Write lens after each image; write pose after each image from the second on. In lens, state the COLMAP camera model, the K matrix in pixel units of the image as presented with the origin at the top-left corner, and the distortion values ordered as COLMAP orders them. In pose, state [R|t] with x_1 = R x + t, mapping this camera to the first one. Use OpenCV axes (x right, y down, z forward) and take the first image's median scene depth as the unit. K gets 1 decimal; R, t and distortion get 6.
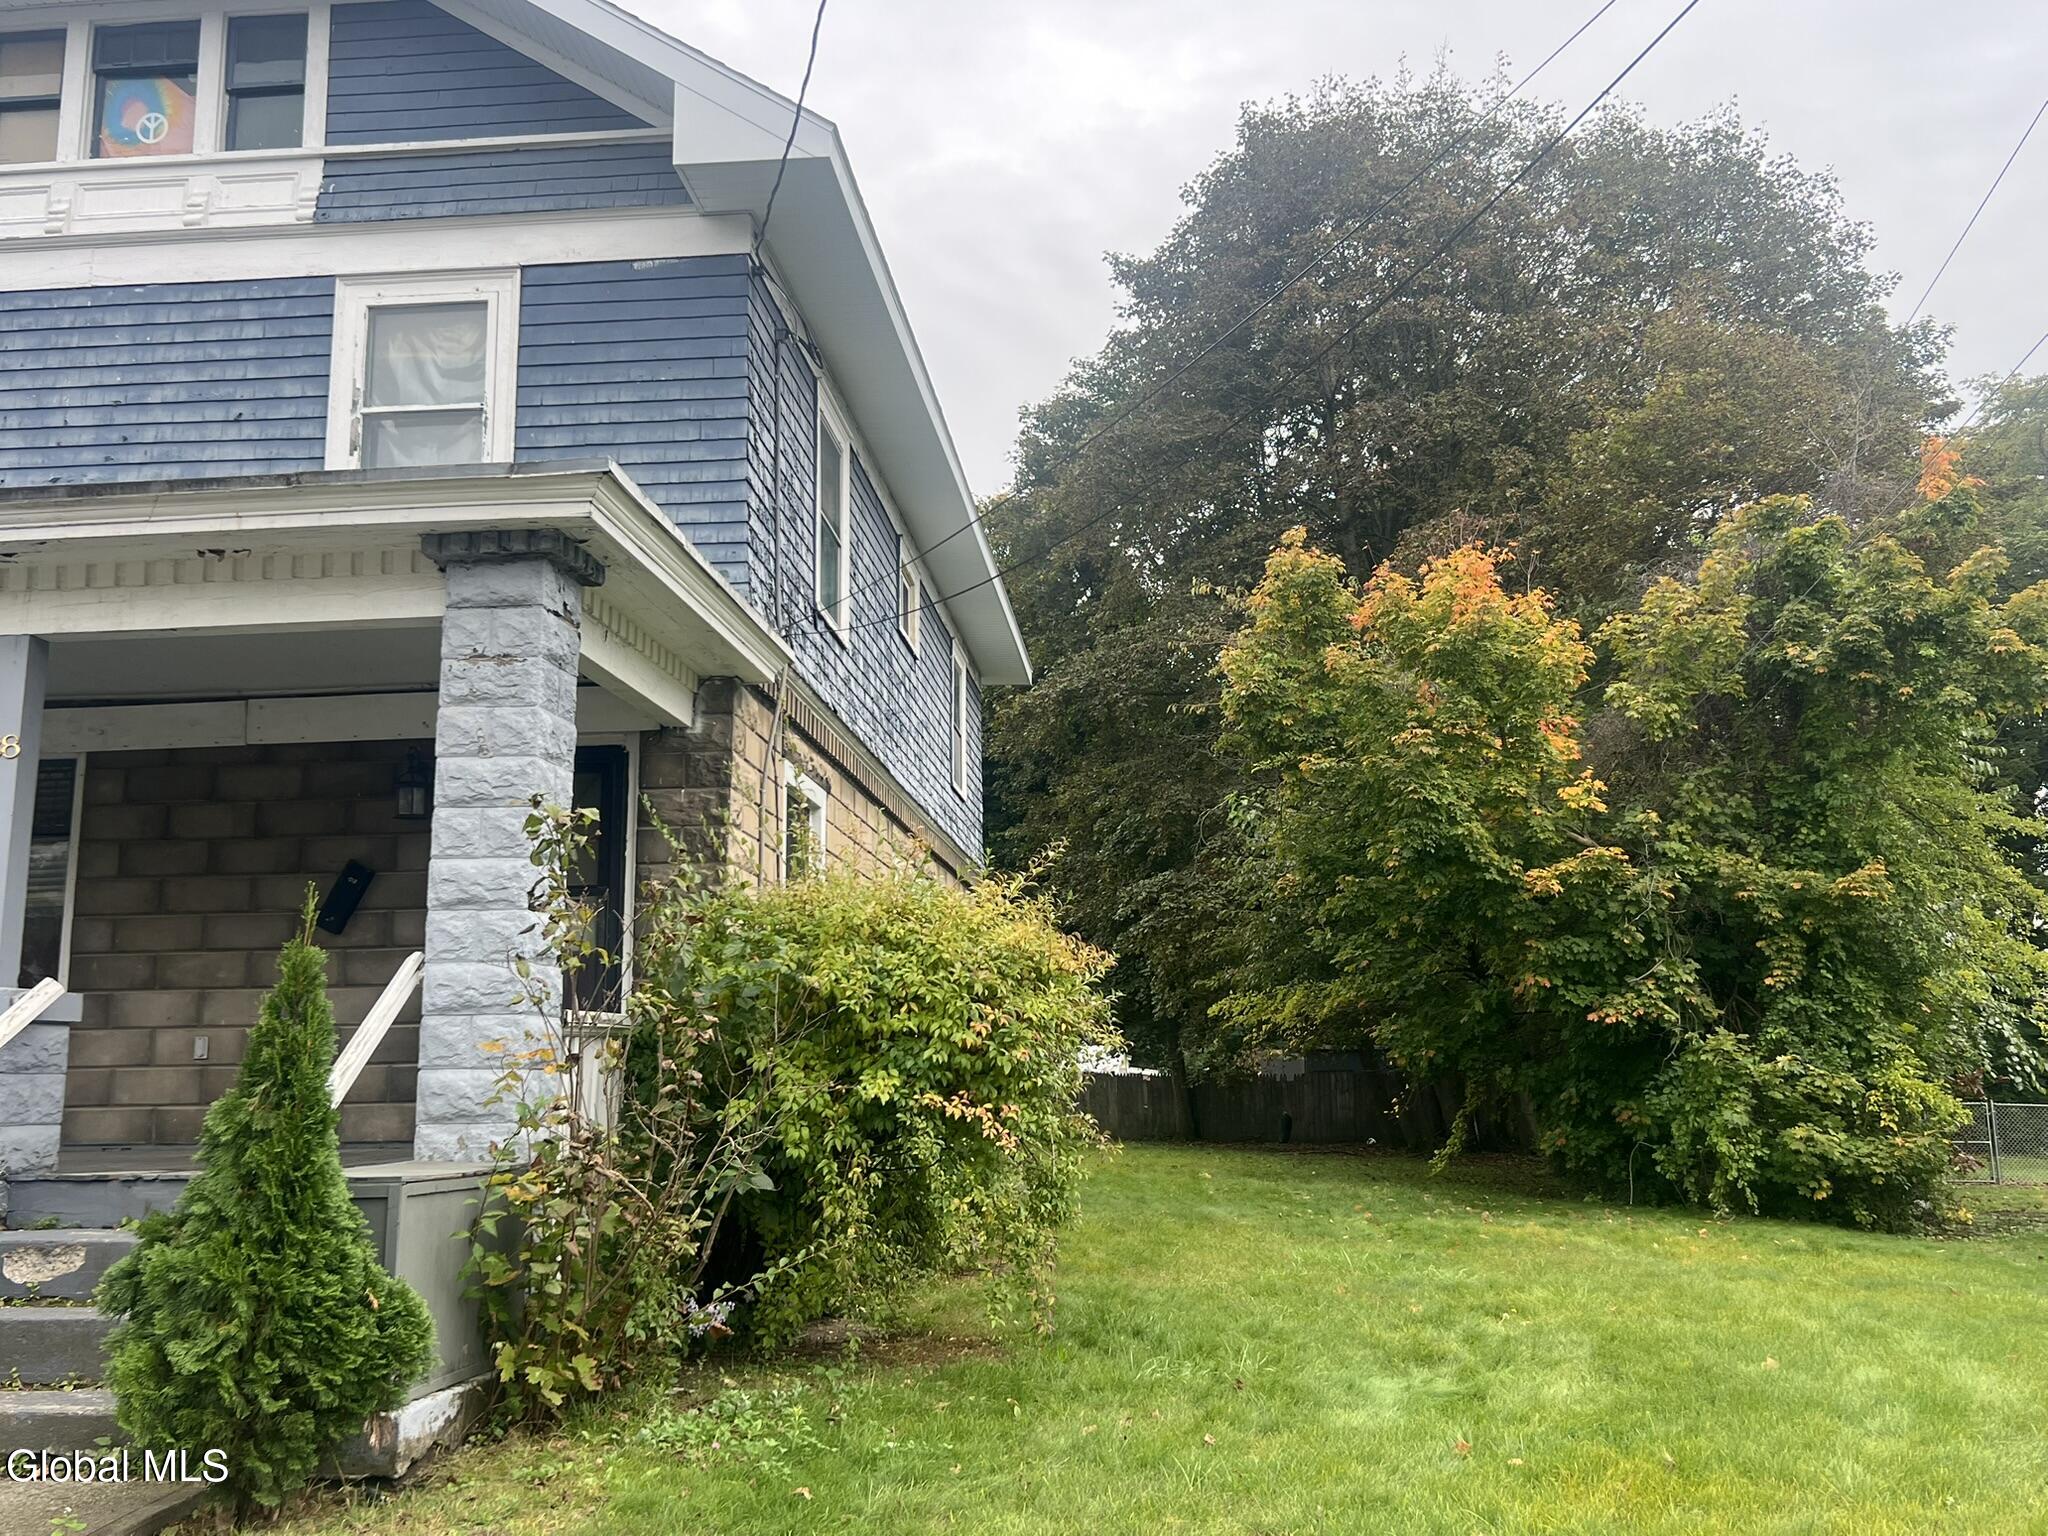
lens RADIAL K [[1783.6, 0, 1038.8], [0, 1783.6, 783.2], [0, 0, 1]] dist [0.059161, -0.082270]
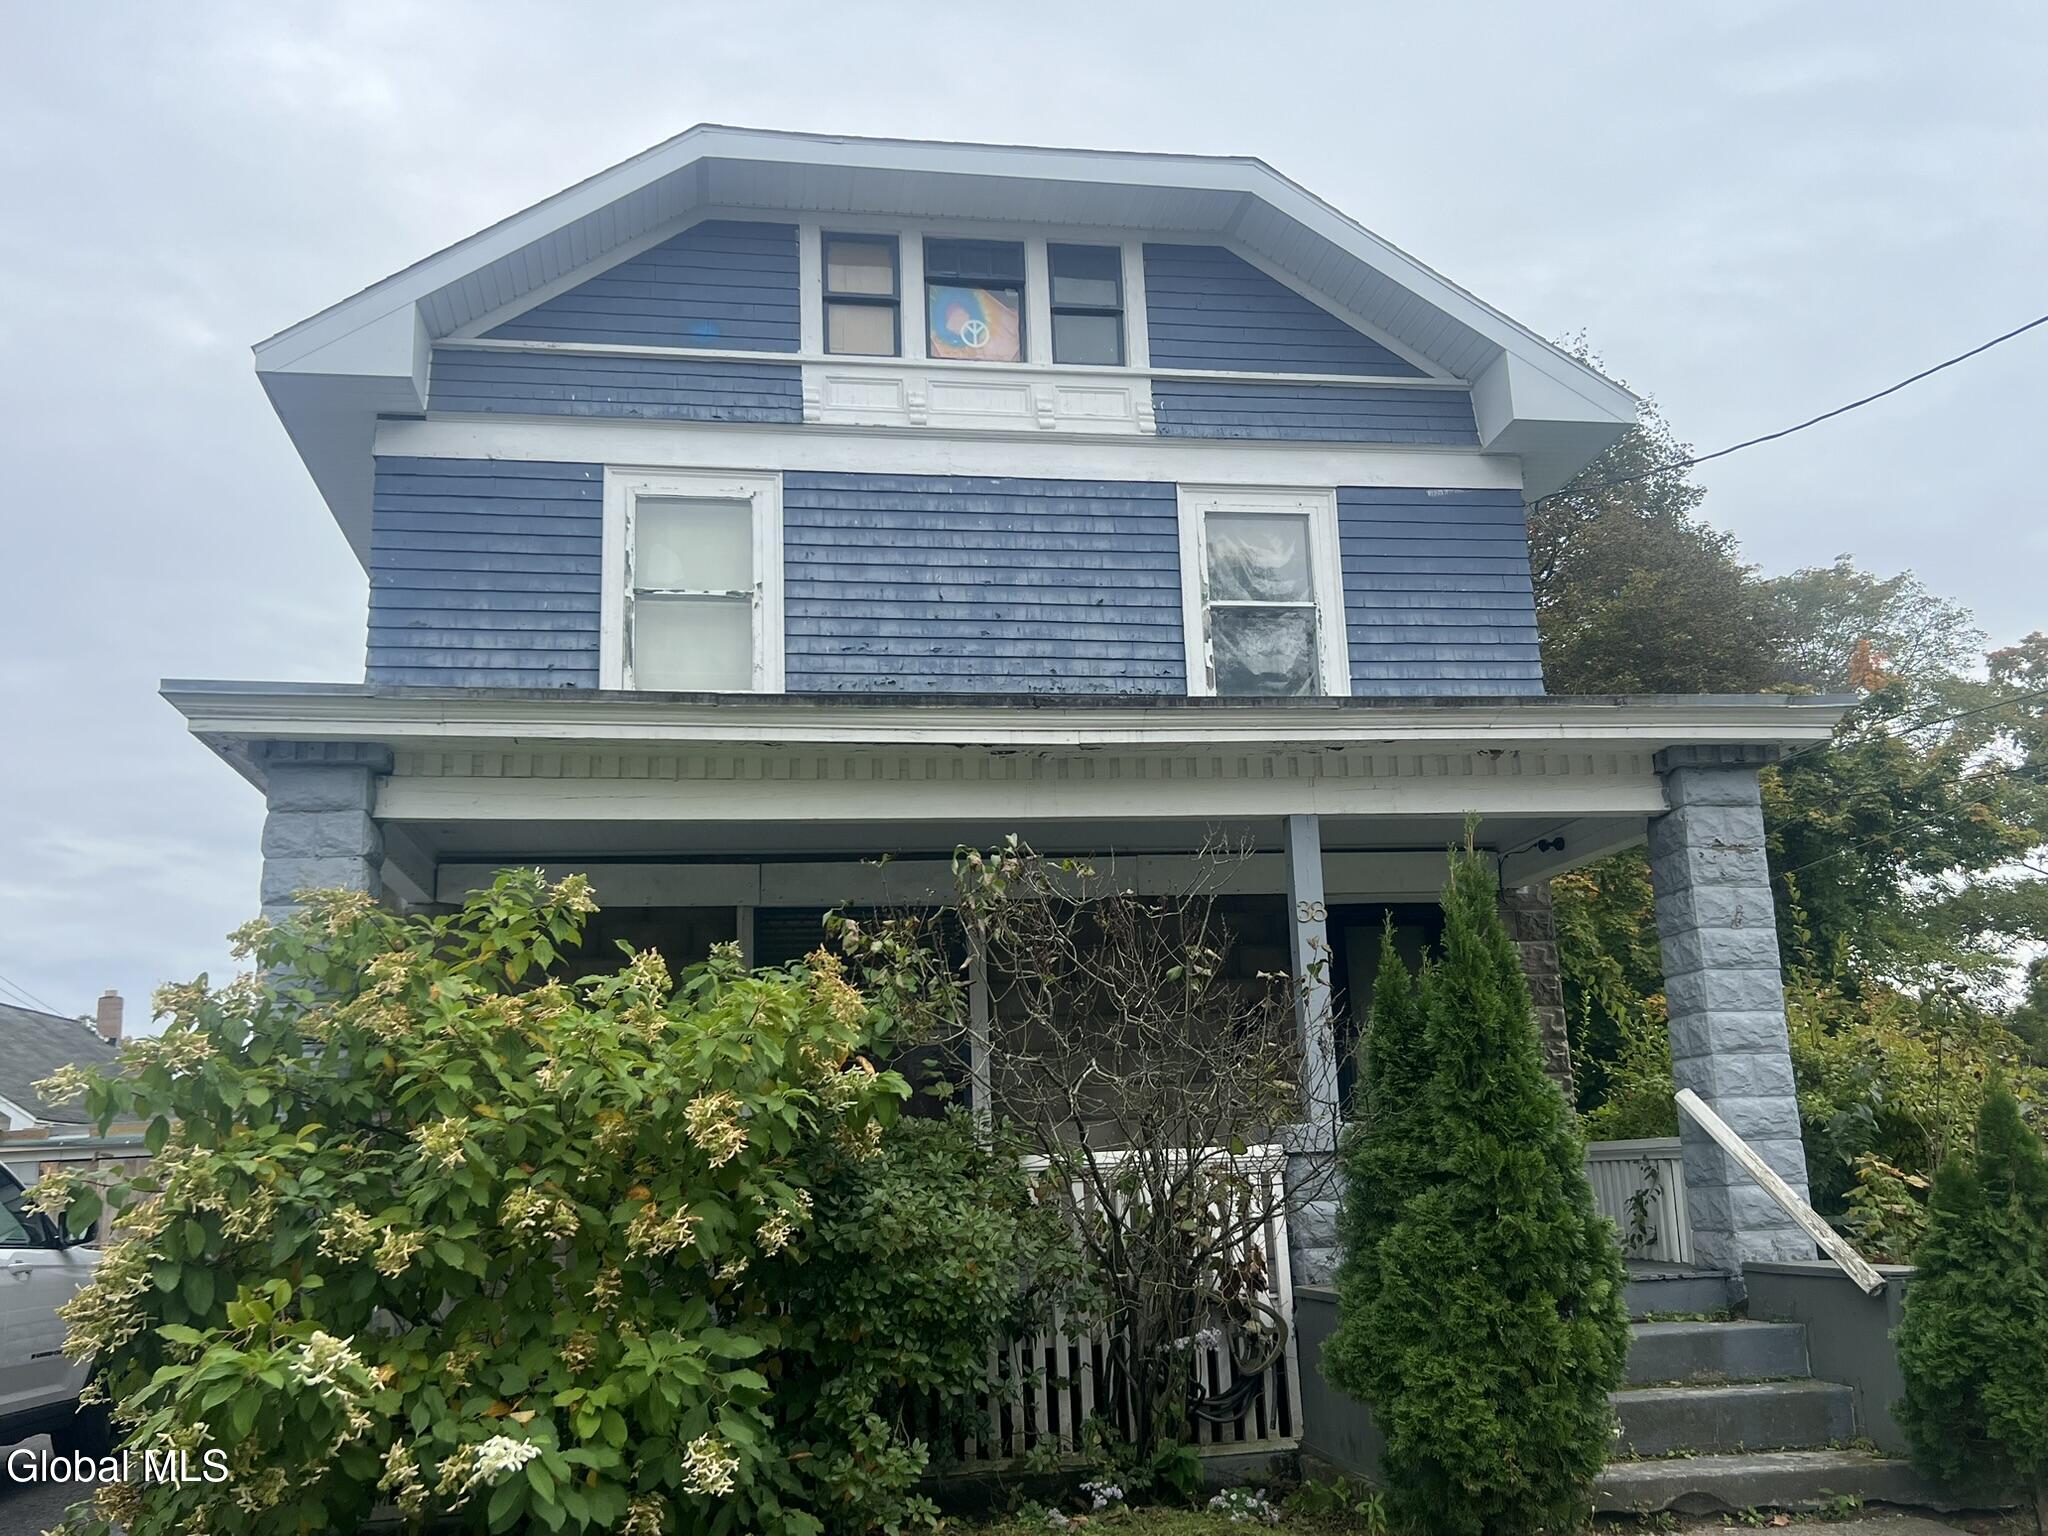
lens RADIAL K [[1783.6, 0, 1013.0], [0, 1783.6, 780.4], [0, 0, 1]] dist [0.059161, -0.082270]
pose [[0.967585, 0.031226, 0.250606, -0.767719], [-0.015403, 0.997776, -0.064853, -0.019629], [-0.252074, 0.058891, 0.965914, -0.053329]]
